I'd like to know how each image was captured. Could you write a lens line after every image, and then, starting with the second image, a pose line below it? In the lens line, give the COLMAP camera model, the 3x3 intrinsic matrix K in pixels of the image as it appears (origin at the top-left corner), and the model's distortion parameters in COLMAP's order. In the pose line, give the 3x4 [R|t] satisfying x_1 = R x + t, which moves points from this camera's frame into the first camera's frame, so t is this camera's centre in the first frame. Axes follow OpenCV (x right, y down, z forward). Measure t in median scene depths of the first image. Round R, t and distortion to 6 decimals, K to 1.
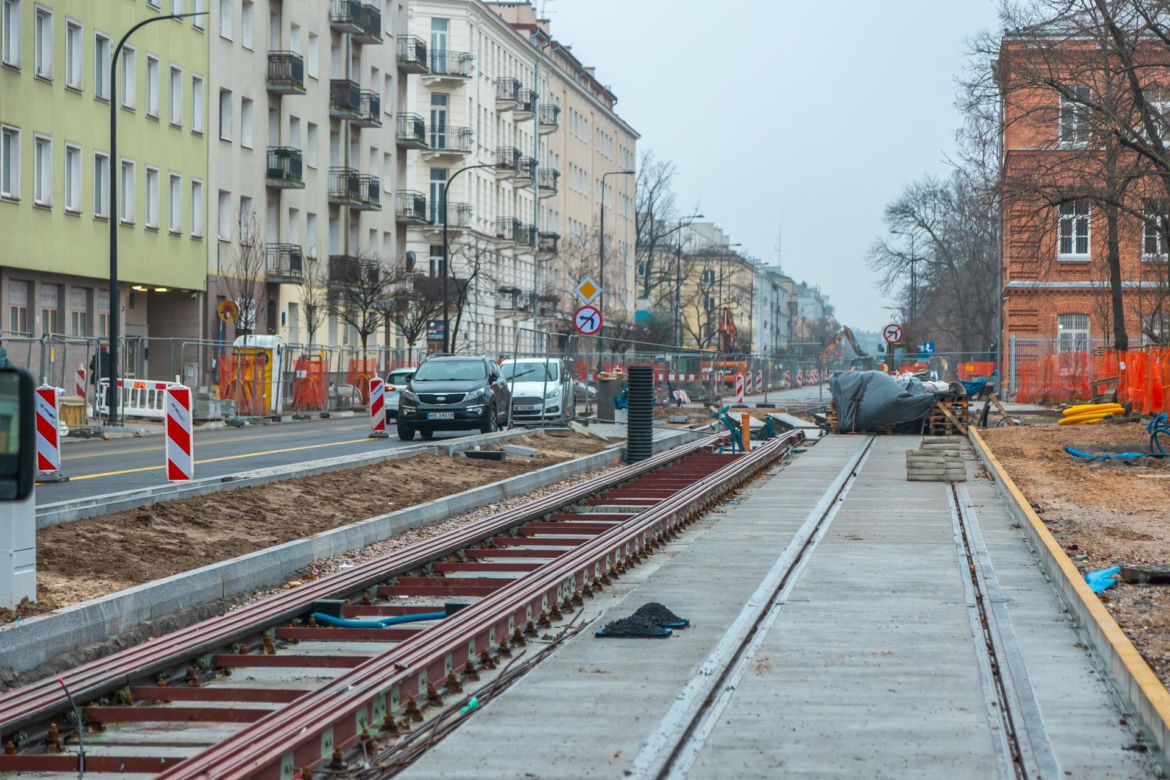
lens RADIAL K [[3403.6, 0, 585.0], [0, 3403.6, 390.0], [0, 0, 1]] dist [-0.019526, 0.782436]
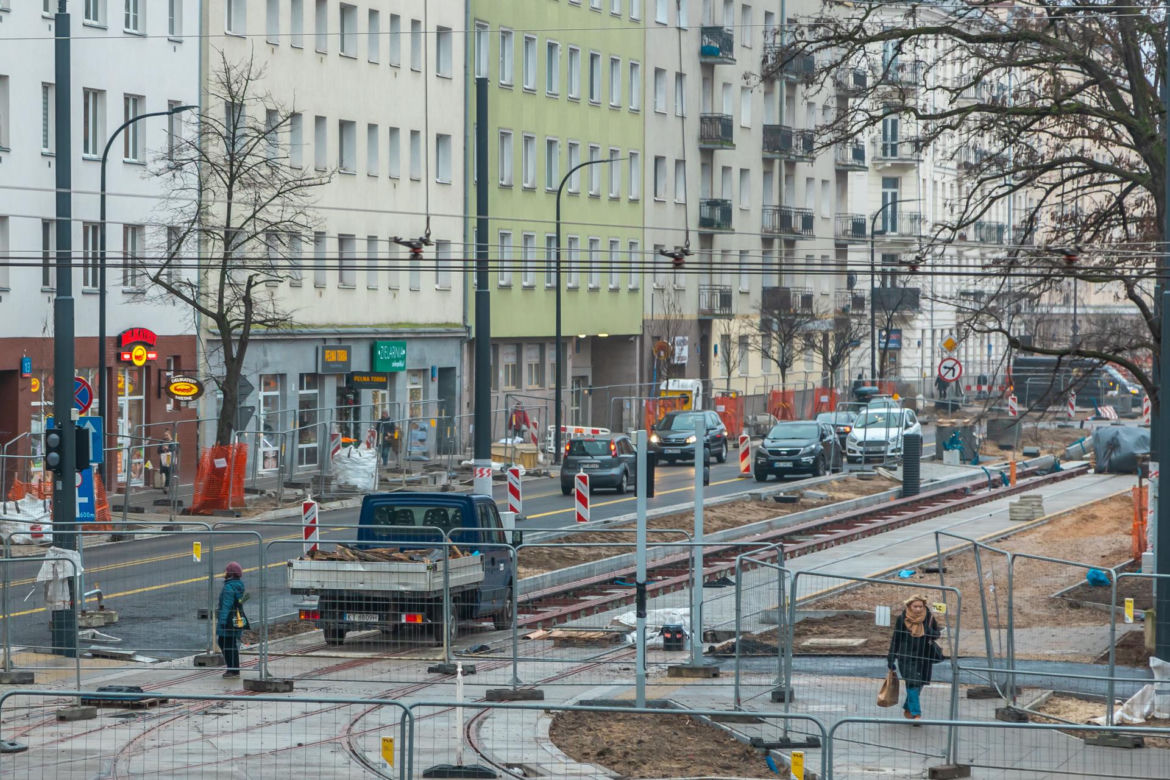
lens RADIAL K [[4674.5, 0, 585.0], [0, 4674.5, 390.0], [0, 0, 1]] dist [-0.047884, -2.774750]
pose [[0.990583, 0.001166, -0.136908, 0.077545], [0.000330, 0.999940, 0.010907, -0.024389], [0.136913, -0.010850, 0.990524, -0.514754]]
